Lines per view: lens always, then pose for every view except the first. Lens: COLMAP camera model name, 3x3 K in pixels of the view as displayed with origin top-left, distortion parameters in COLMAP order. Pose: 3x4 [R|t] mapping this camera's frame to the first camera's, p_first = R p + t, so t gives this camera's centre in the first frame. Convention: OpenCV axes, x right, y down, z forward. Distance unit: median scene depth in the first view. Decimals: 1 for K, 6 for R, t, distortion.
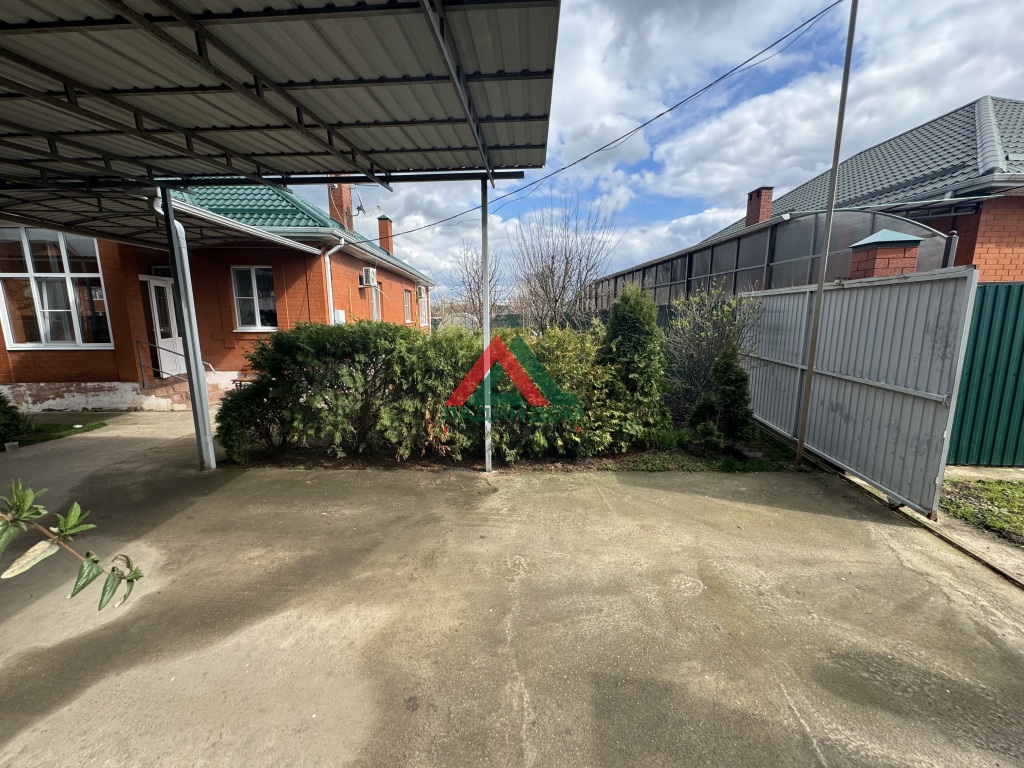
lens RADIAL K [[409.3, 0, 512.0], [0, 409.3, 384.0], [0, 0, 1]] dist [-0.002355, 0.000769]
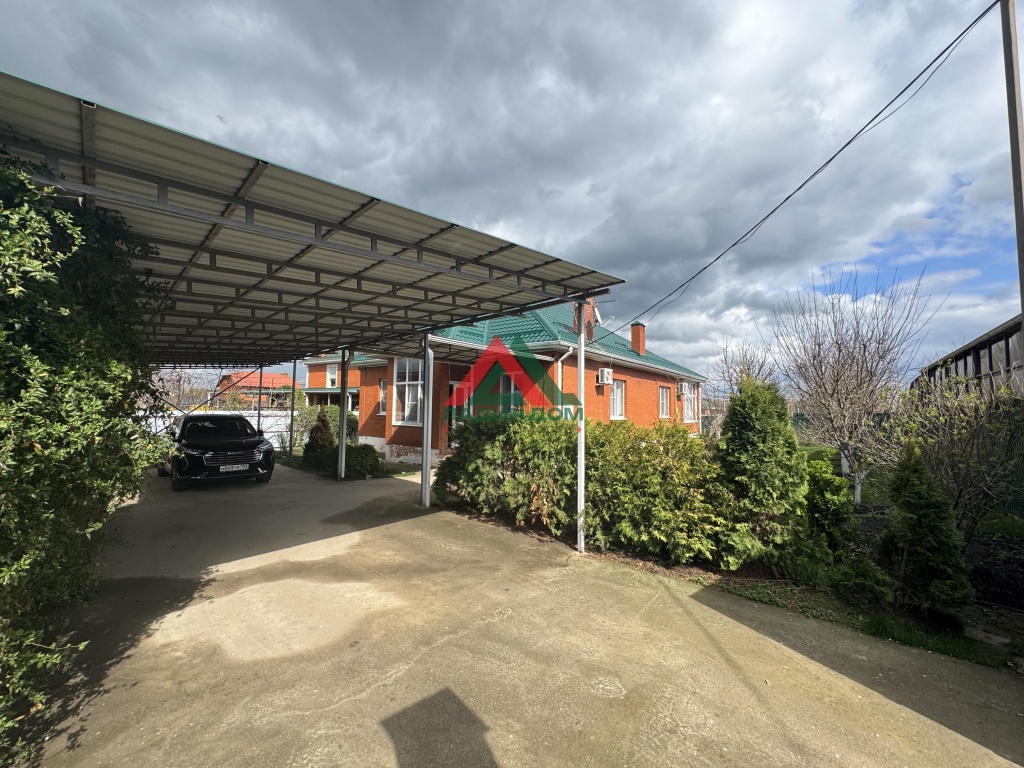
lens RADIAL K [[412.9, 0, 508.9], [0, 412.9, 403.8], [0, 0, 1]] dist [-0.000367, -0.000089]
pose [[0.748801, 0.005638, -0.662771, 0.509099], [-0.128439, 0.982243, -0.136755, 0.007185], [0.650231, 0.187528, 0.736228, 0.019891]]
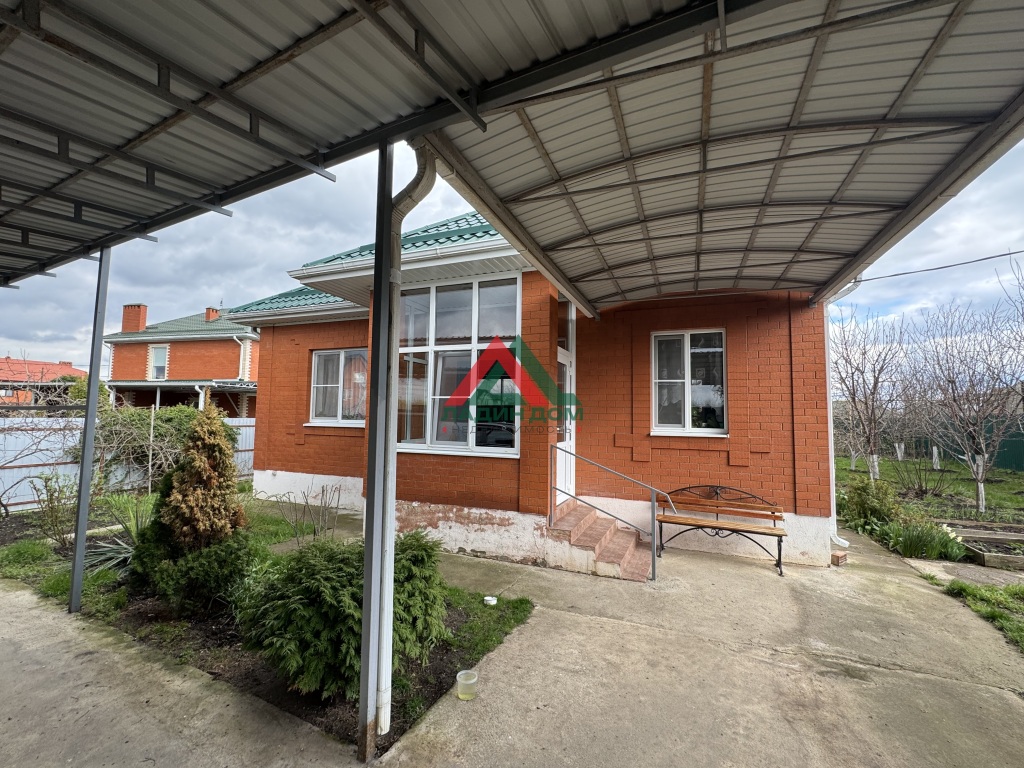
lens RADIAL K [[442.7, 0, 512.0], [0, 442.7, 384.0], [0, 0, 1]] dist [-0.000826, -0.000089]
pose [[0.907579, -0.013781, -0.419655, -1.185163], [-0.085187, 0.972632, -0.216172, -0.082042], [0.411149, 0.231942, 0.881566, 0.637131]]
